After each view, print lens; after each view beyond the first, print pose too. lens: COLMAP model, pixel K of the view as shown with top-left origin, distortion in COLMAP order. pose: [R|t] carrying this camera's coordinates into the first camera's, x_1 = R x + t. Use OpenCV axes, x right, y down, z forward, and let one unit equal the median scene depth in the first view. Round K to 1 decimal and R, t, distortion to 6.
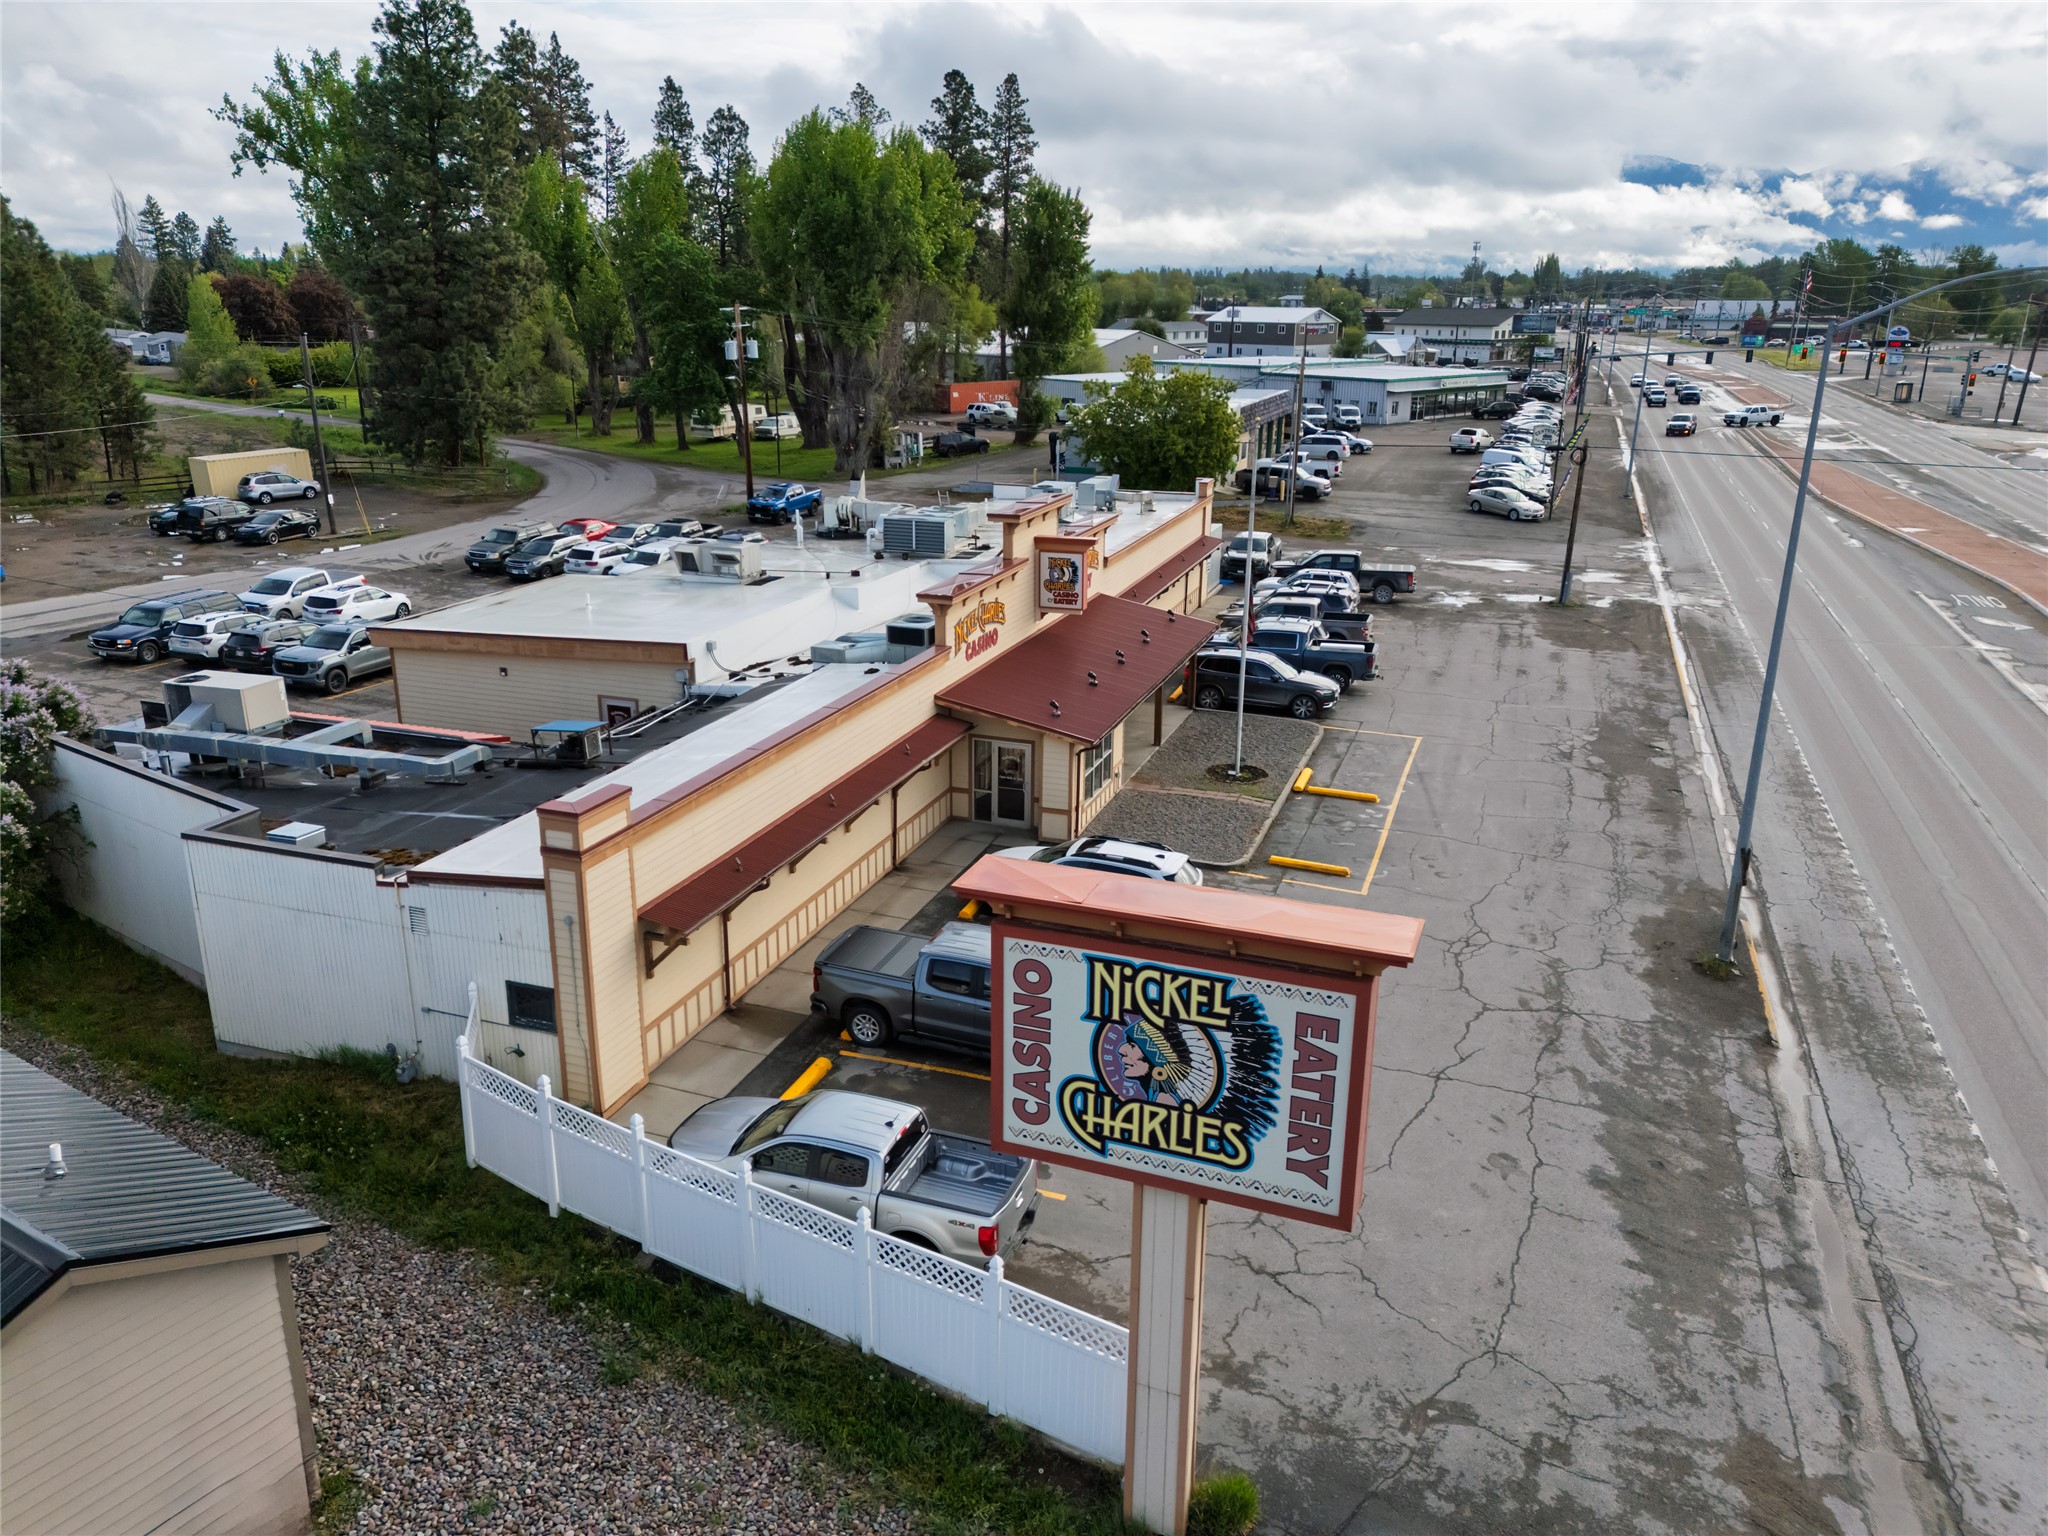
lens RADIAL K [[1487.8, 0, 1024.0], [0, 1487.8, 768.0], [0, 0, 1]] dist [0.091701, -0.091317]
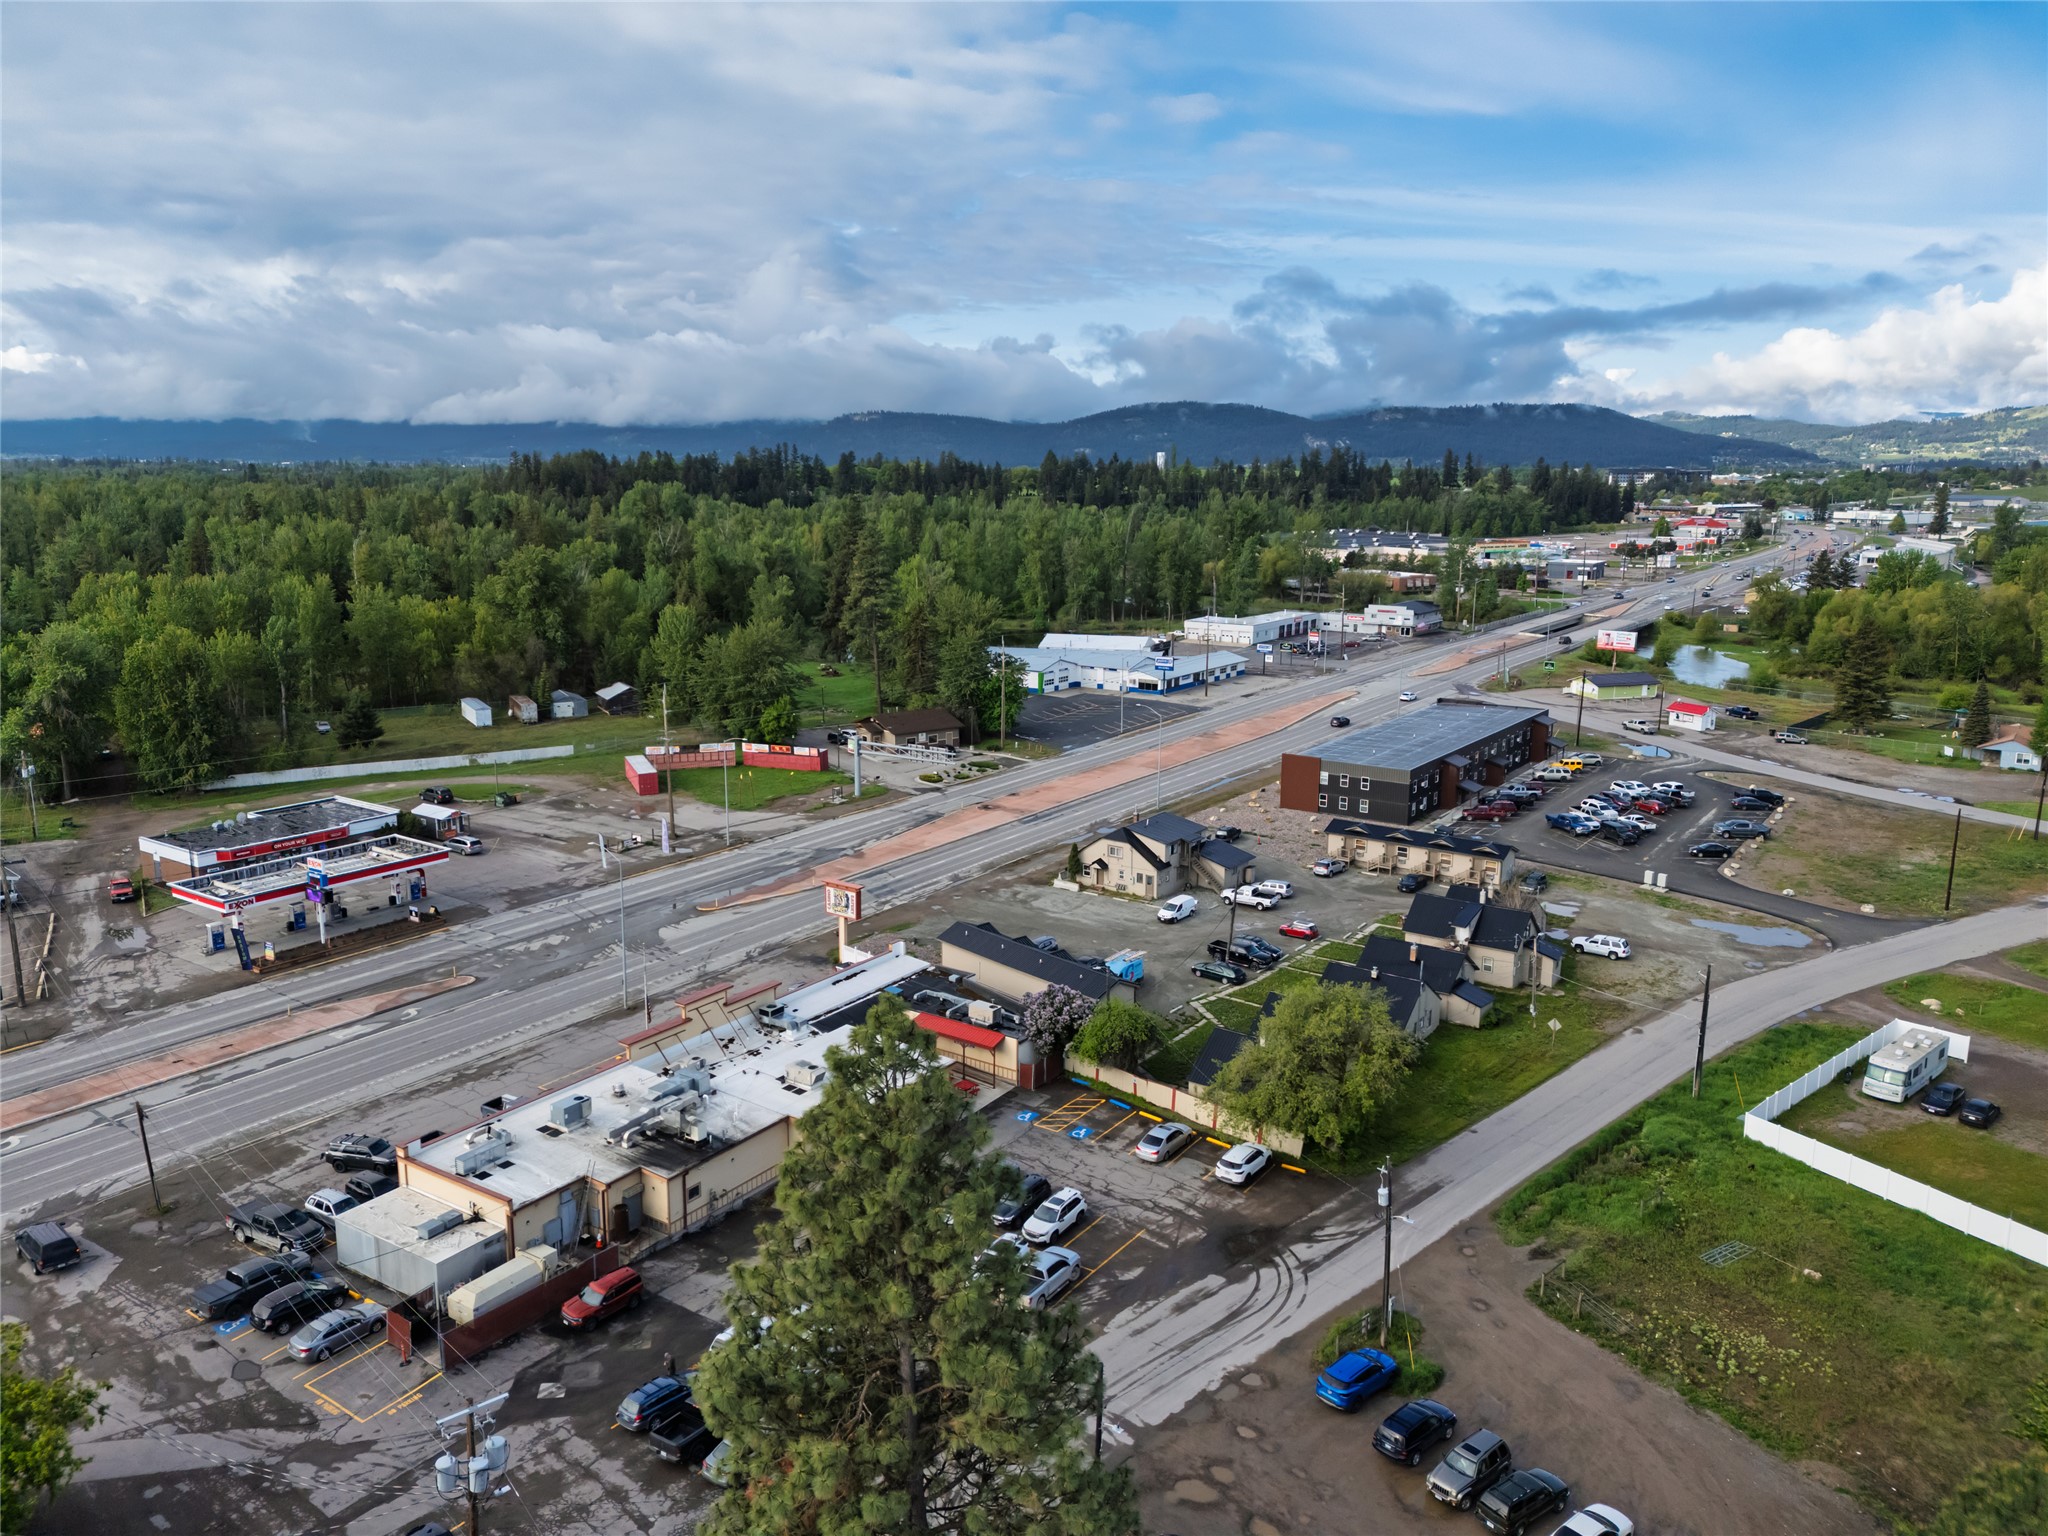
lens RADIAL K [[1487.8, 0, 1024.0], [0, 1487.8, 768.0], [0, 0, 1]] dist [0.091701, -0.091317]
pose [[-0.963694, -0.067633, 0.258302, -1.219128], [0.068144, 0.873055, 0.482837, -1.808366], [-0.258168, 0.482909, -0.836749, 2.977490]]
